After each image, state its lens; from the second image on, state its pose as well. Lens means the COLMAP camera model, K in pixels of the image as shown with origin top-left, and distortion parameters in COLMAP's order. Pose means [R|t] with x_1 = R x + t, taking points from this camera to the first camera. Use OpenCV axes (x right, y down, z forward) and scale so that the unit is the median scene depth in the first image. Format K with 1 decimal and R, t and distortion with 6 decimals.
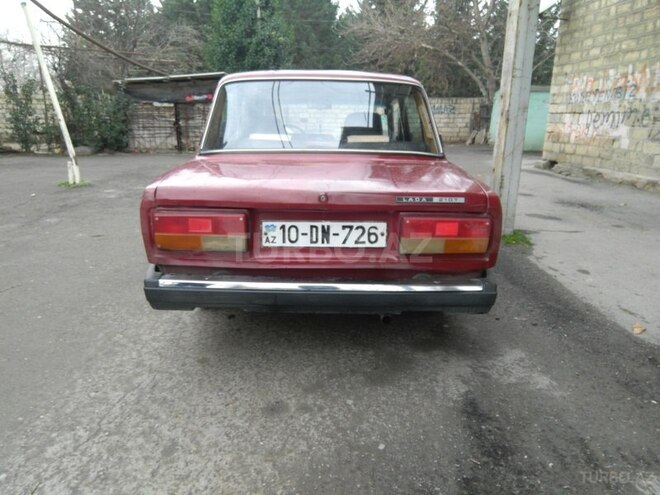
lens RADIAL K [[473.7, 0, 330.0], [0, 473.7, 247.5], [0, 0, 1]] dist [0.048577, -0.040816]
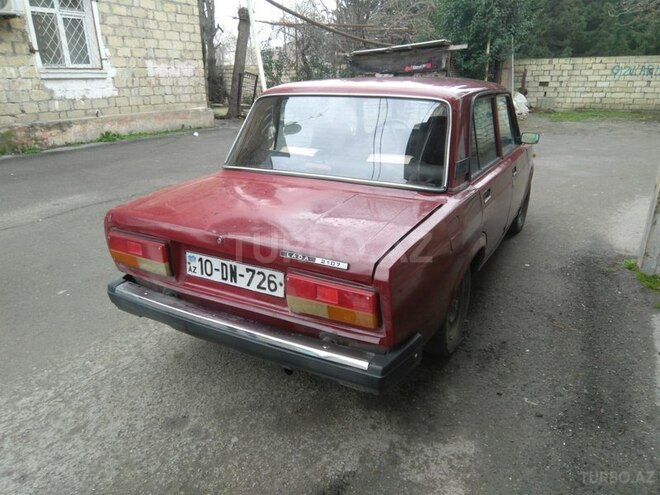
lens RADIAL K [[473.7, 0, 330.0], [0, 473.7, 247.5], [0, 0, 1]] dist [0.048577, -0.040816]
pose [[0.866239, 0.155871, -0.474694, 0.635079], [-0.117480, 0.986997, 0.109709, -0.216145], [0.485622, -0.039267, 0.873287, 0.219940]]
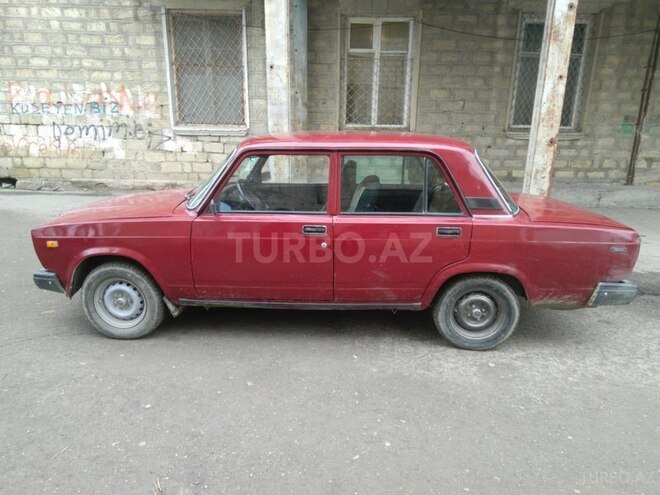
lens RADIAL K [[473.7, 0, 330.0], [0, 473.7, 247.5], [0, 0, 1]] dist [0.048577, -0.040816]
pose [[0.057041, -0.280090, 0.958277, -1.922763], [0.247444, 0.933859, 0.258224, -0.714064], [-0.967222, 0.222391, 0.122575, 1.737560]]
